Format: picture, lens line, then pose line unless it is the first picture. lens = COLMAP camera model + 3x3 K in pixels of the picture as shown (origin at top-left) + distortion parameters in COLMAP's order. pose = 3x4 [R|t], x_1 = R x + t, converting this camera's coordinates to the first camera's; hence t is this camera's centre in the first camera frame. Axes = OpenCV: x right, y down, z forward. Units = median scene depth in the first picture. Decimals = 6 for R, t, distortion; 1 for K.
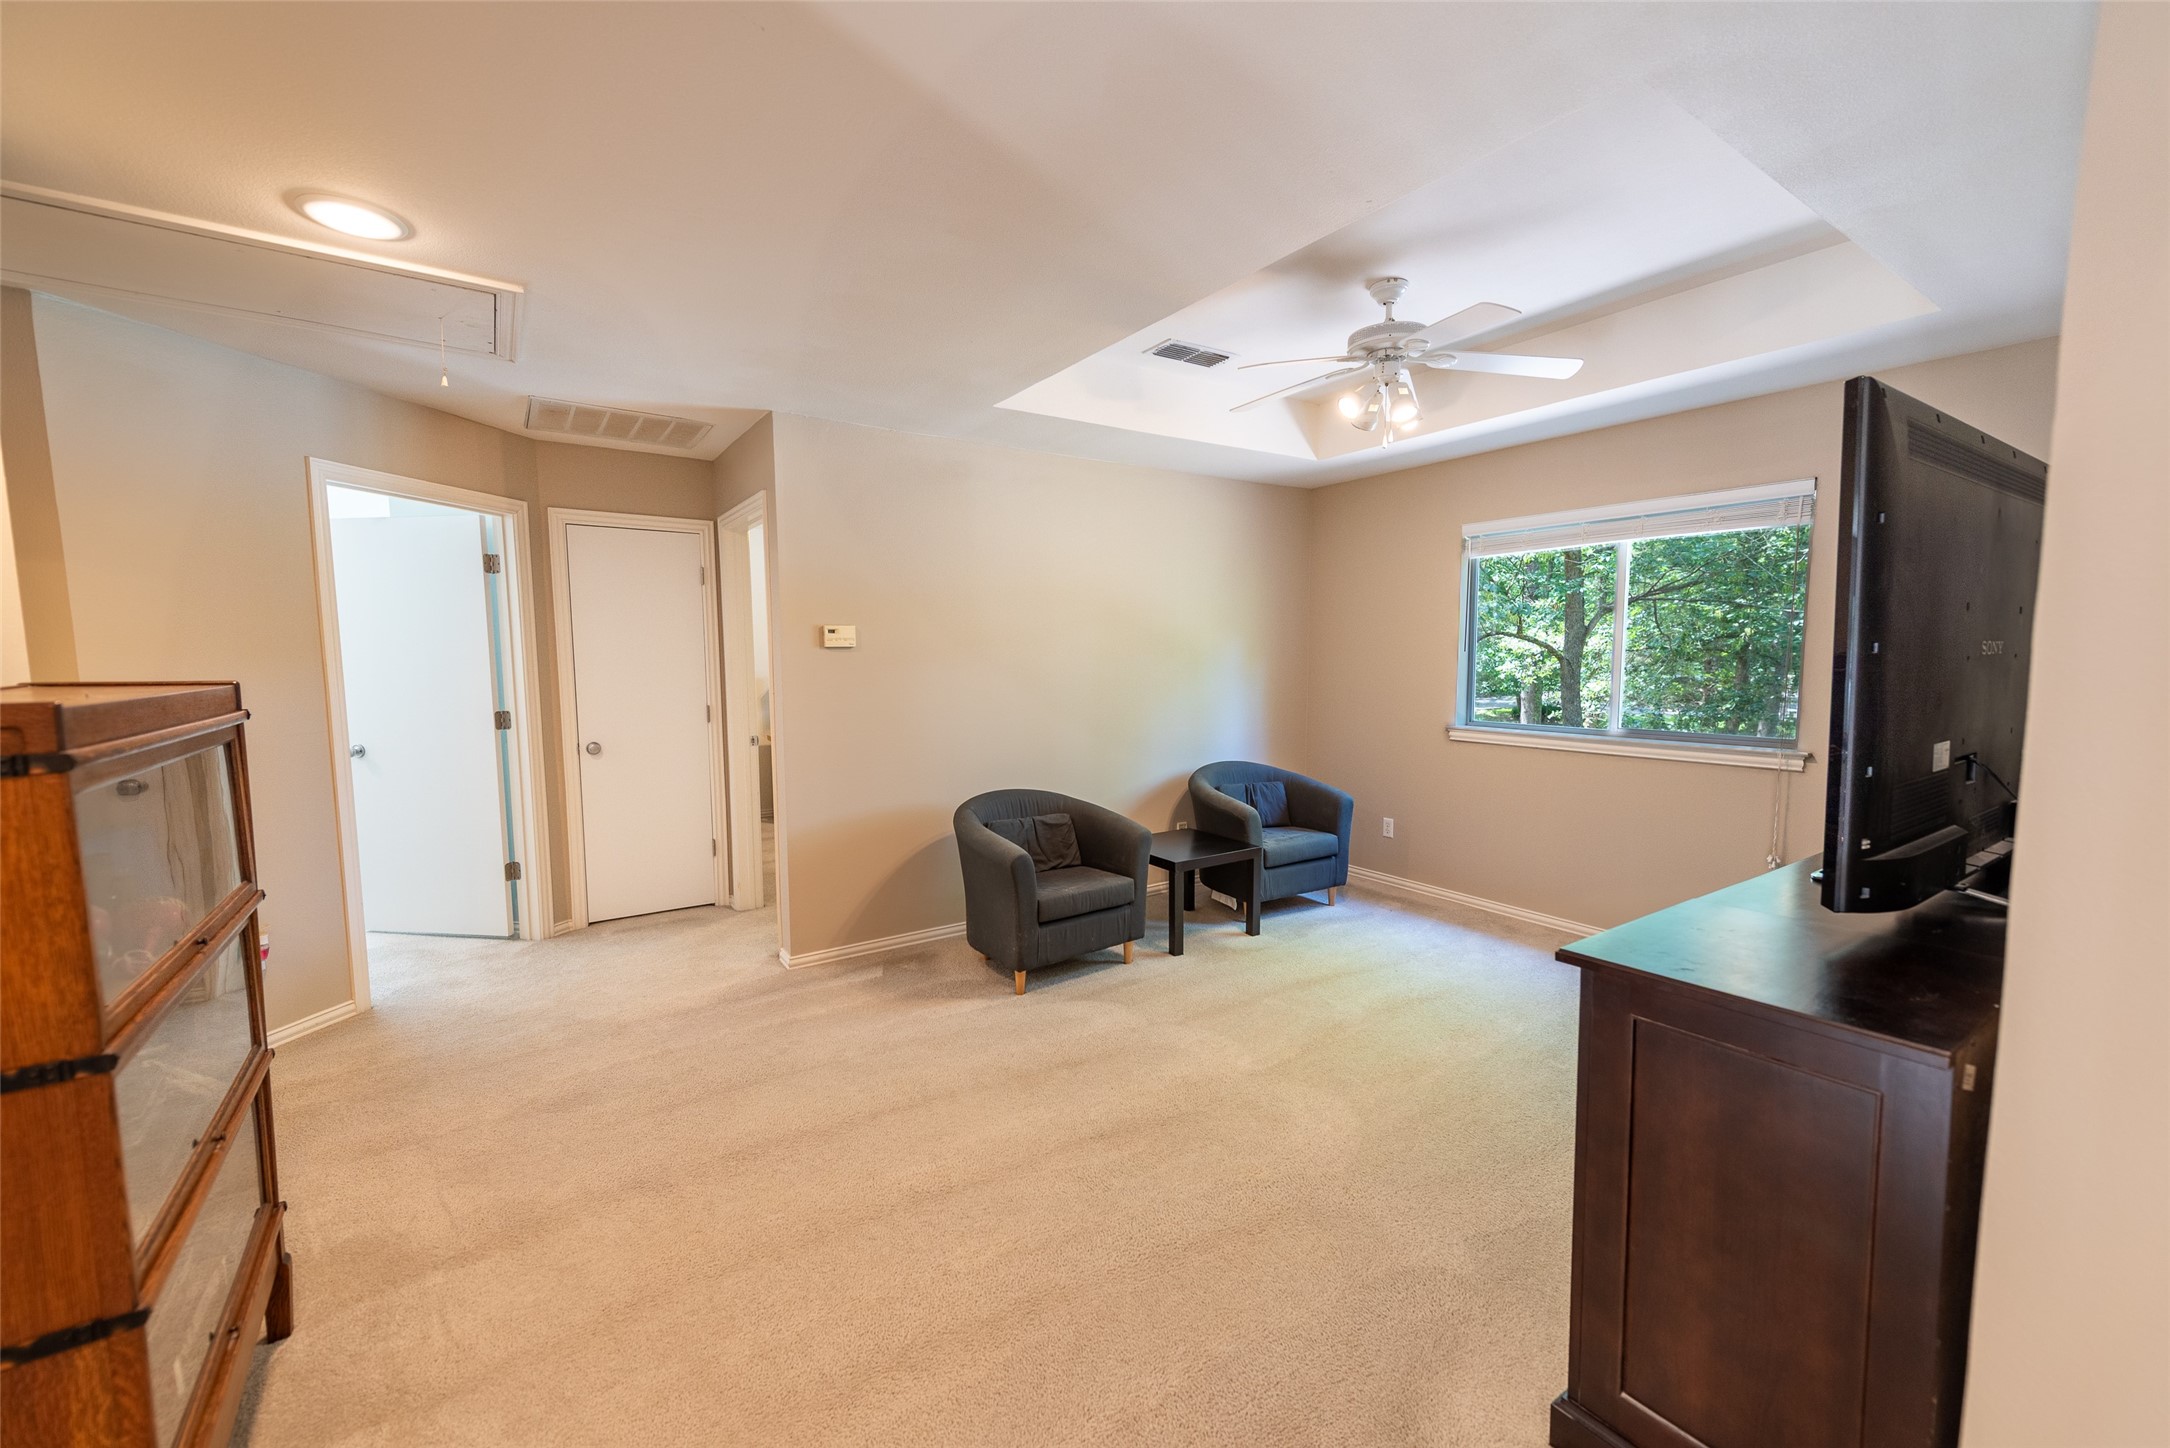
lens RADIAL K [[851.9, 0, 1081.1], [0, 851.9, 719.4], [0, 0, 1]] dist [0.026486, -0.007410]
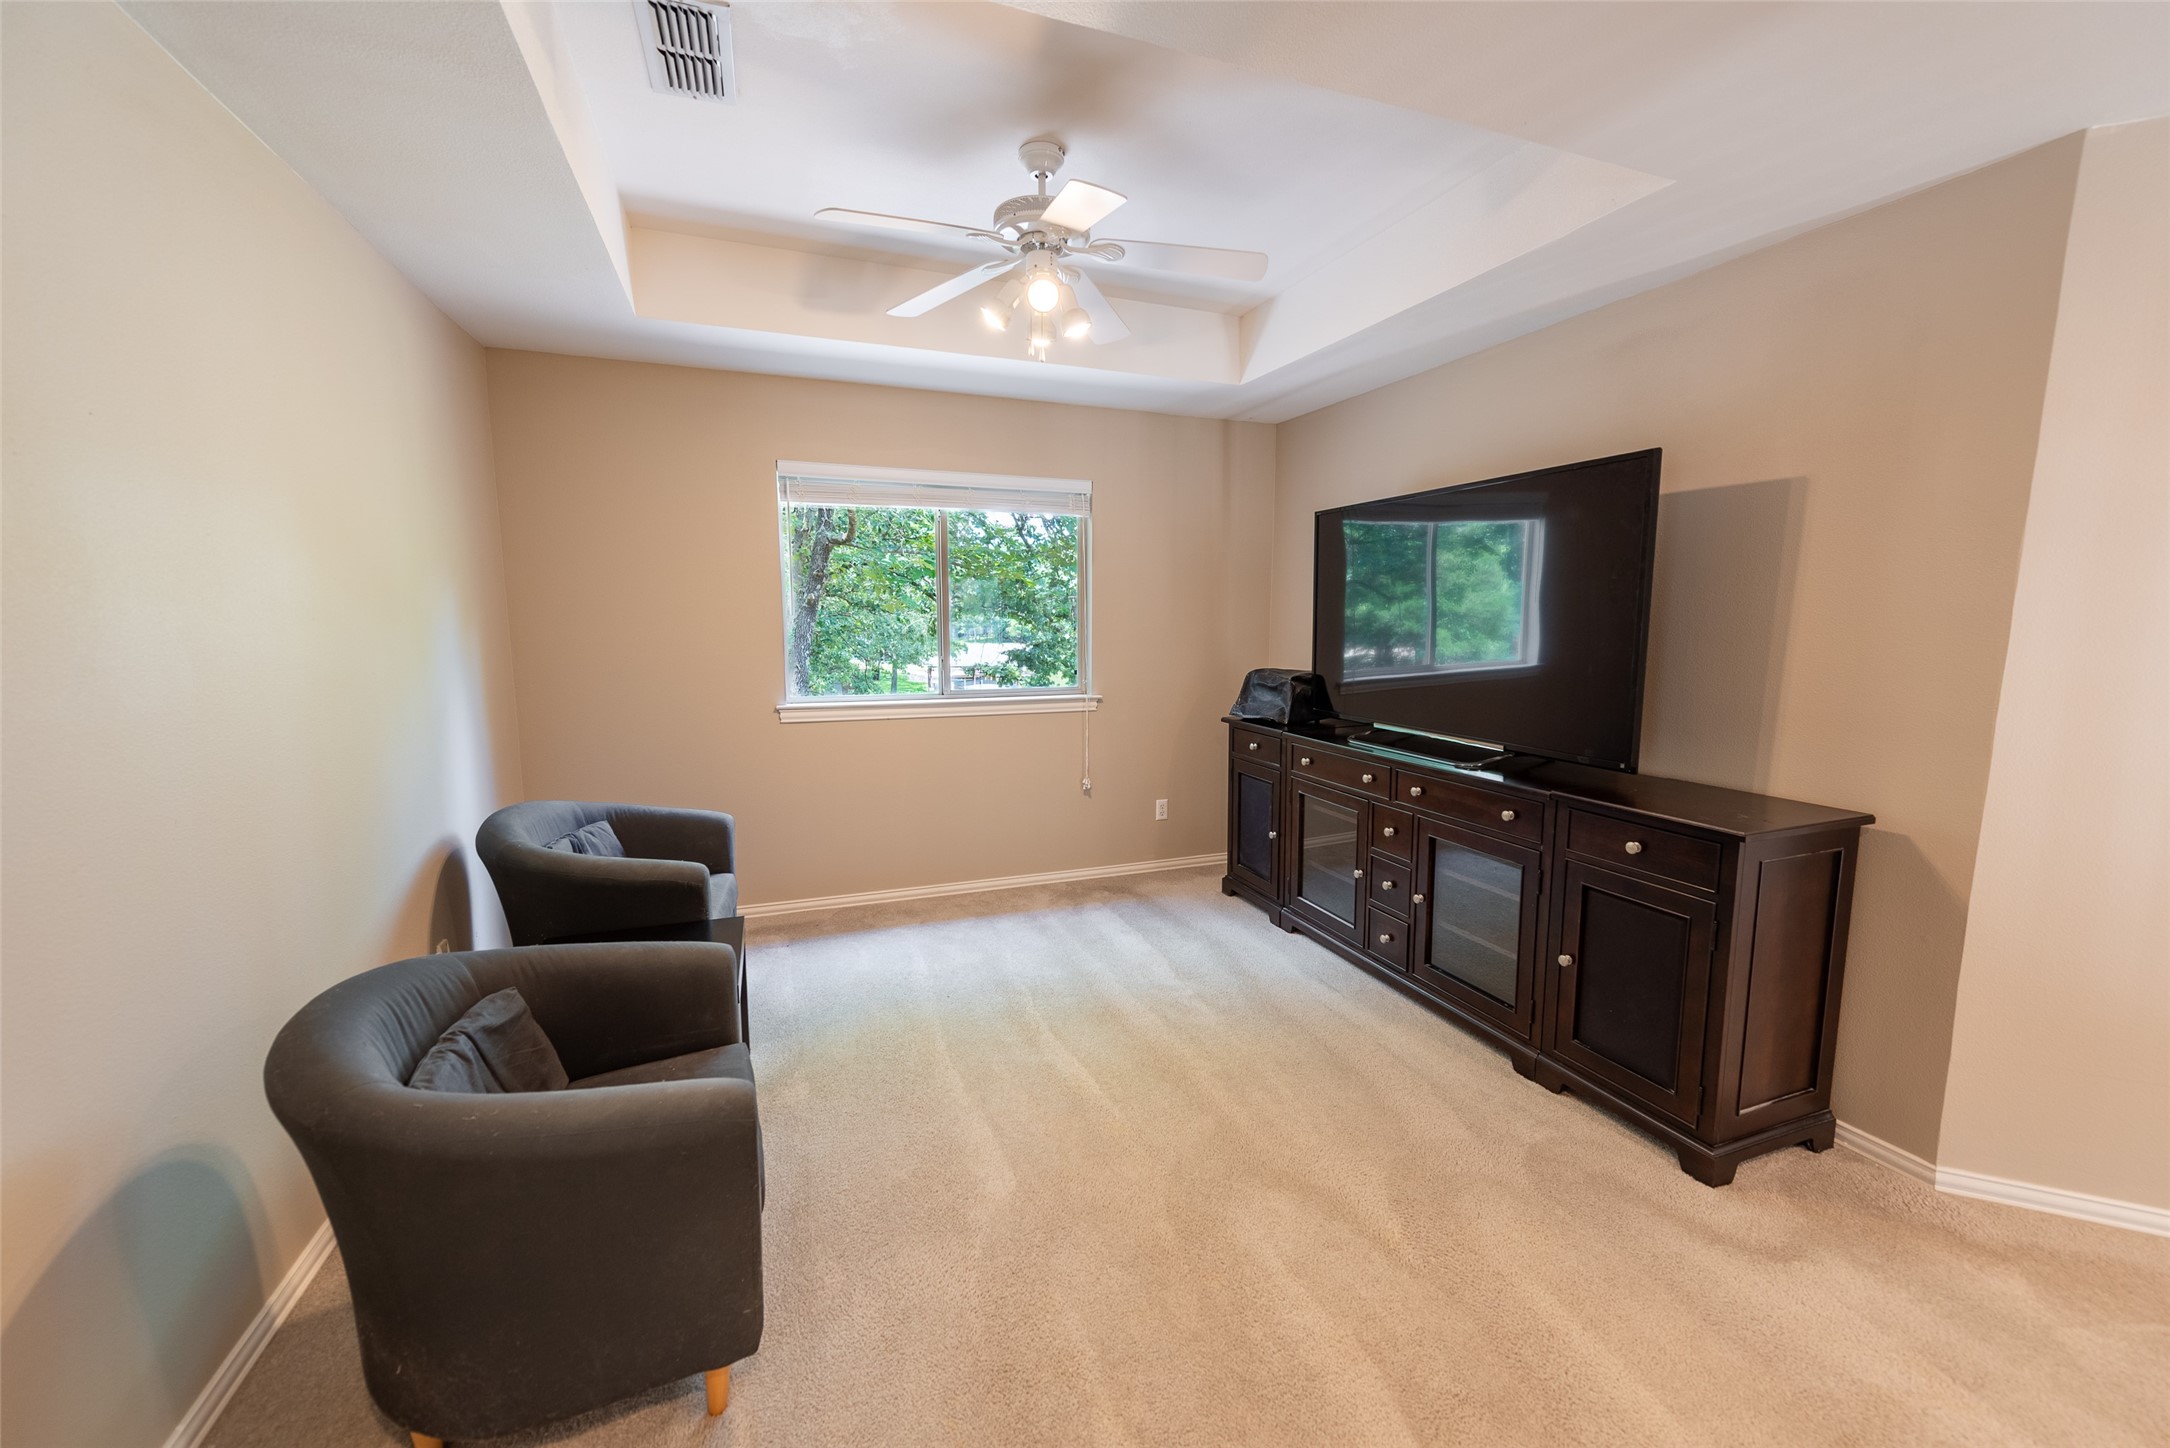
lens RADIAL K [[851.9, 0, 1081.1], [0, 851.9, 719.4], [0, 0, 1]] dist [0.026486, -0.007410]
pose [[0.222528, -0.108946, 0.968820, -0.354340], [0.077800, 0.992552, 0.093745, -0.039658], [-0.971817, 0.054513, 0.229346, 0.621890]]
